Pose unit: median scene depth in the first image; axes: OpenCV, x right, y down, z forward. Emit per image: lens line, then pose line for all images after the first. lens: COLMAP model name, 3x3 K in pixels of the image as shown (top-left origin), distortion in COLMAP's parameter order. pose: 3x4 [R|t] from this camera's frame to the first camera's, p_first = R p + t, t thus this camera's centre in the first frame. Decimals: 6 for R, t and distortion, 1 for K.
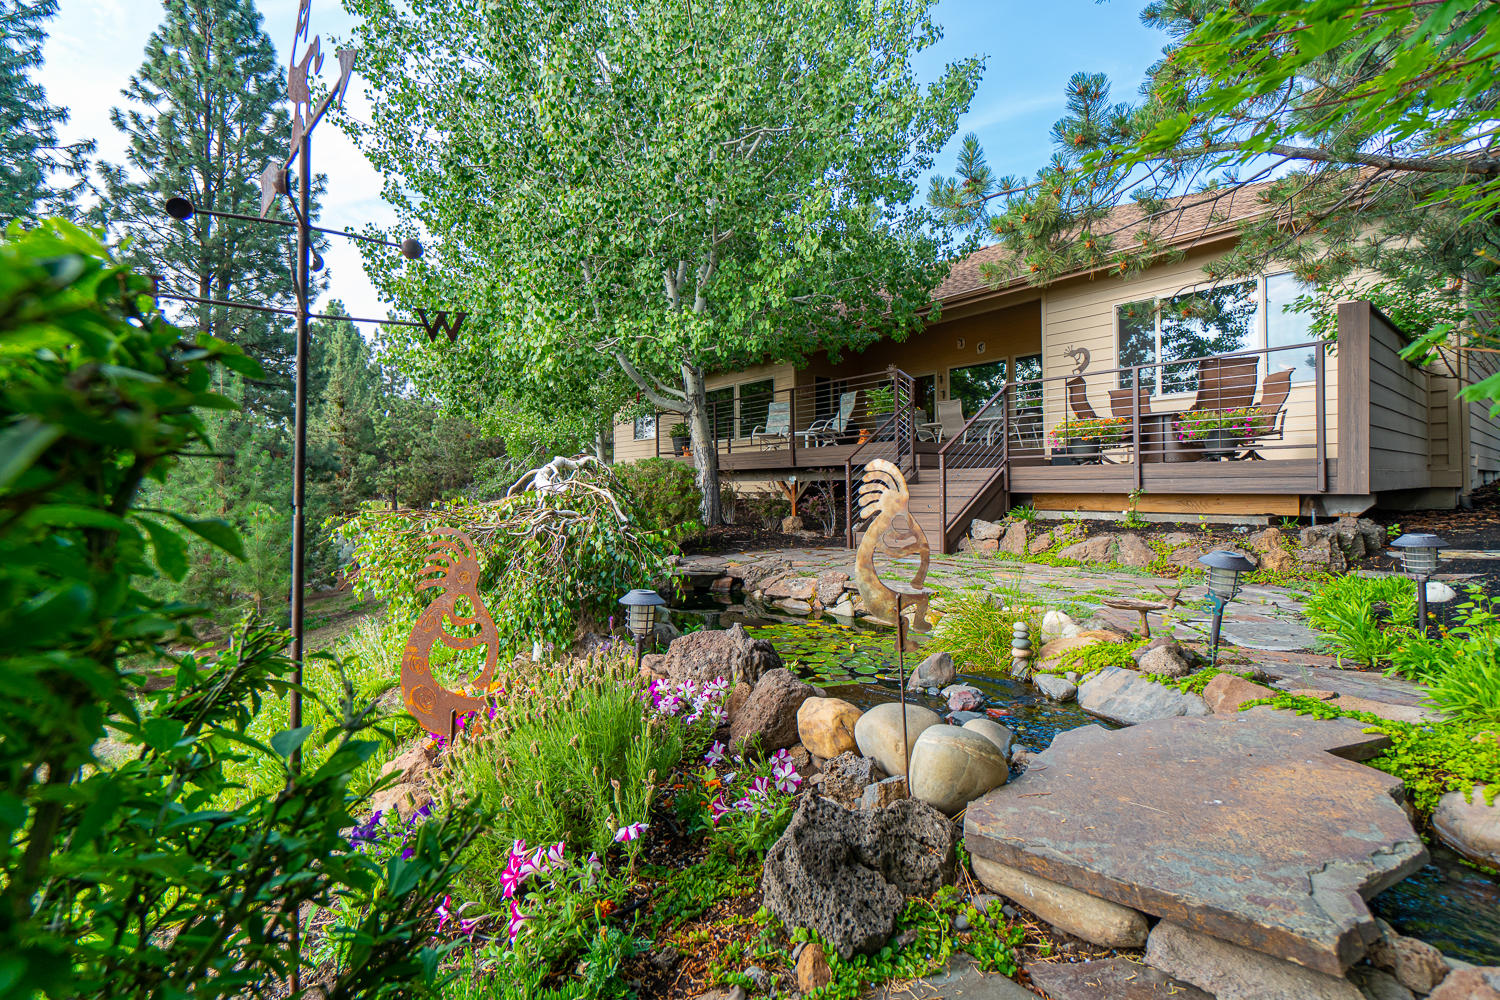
lens RADIAL K [[666.7, 0, 748.3], [0, 666.7, 479.3], [0, 0, 1]] dist [-0.000014, -0.000124]
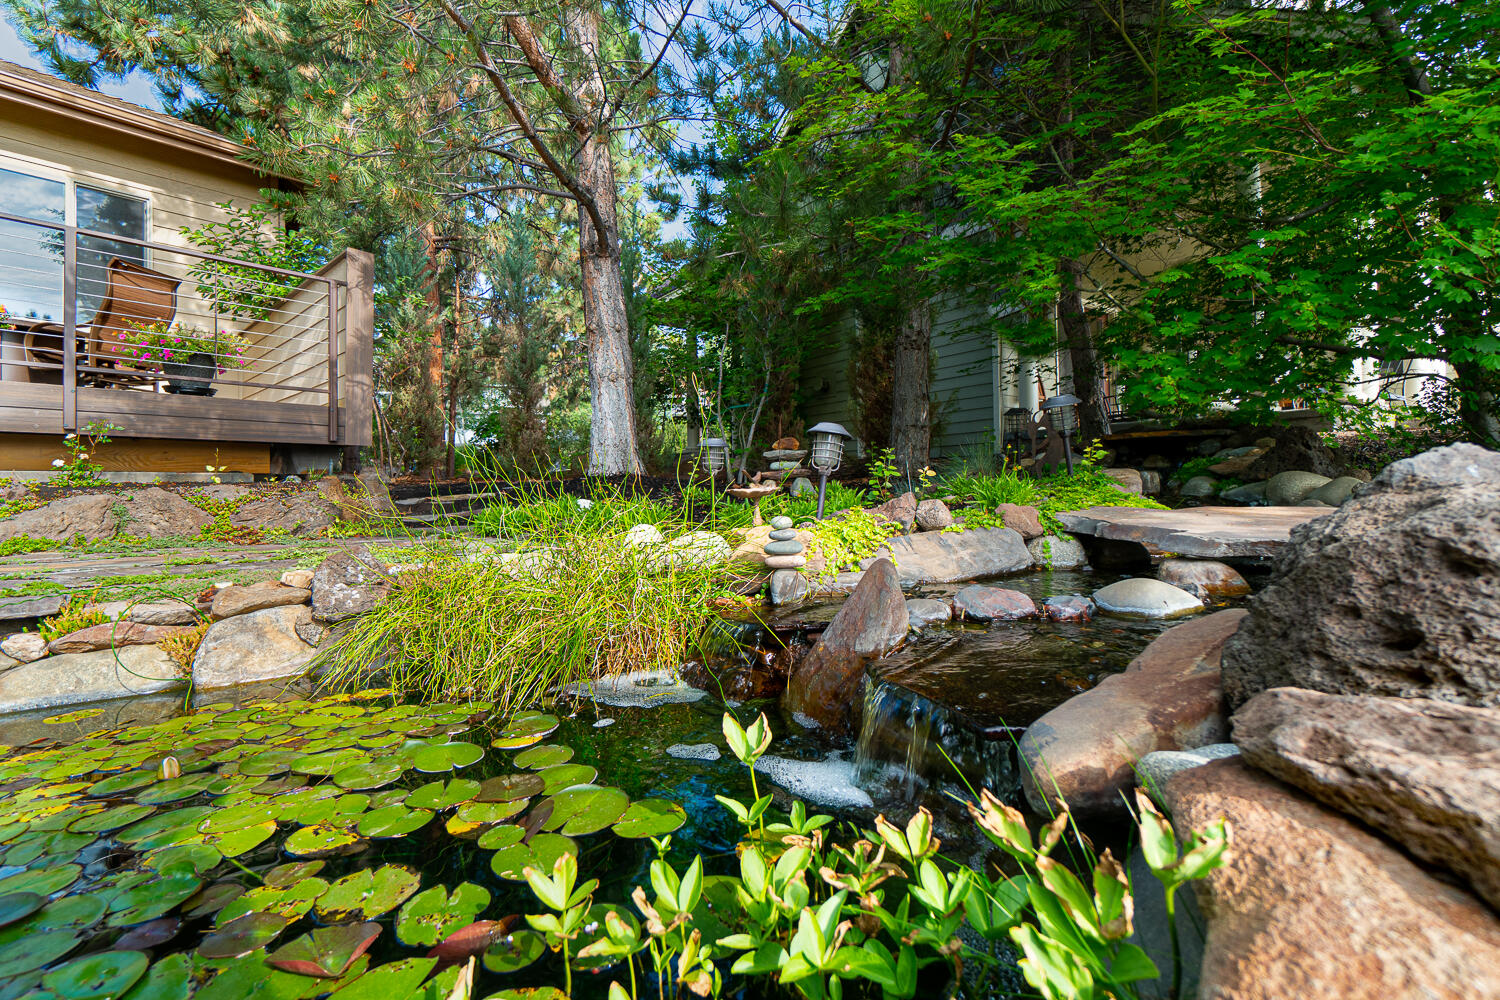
lens RADIAL K [[652.7, 0, 746.1], [0, 652.7, 485.1], [0, 0, 1]] dist [-0.002908, -0.000116]
pose [[-0.150935, 0.021332, 0.988313, -0.080090], [0.004683, 0.999771, -0.020864, 0.071298], [-0.988533, 0.001479, -0.151001, 0.411805]]
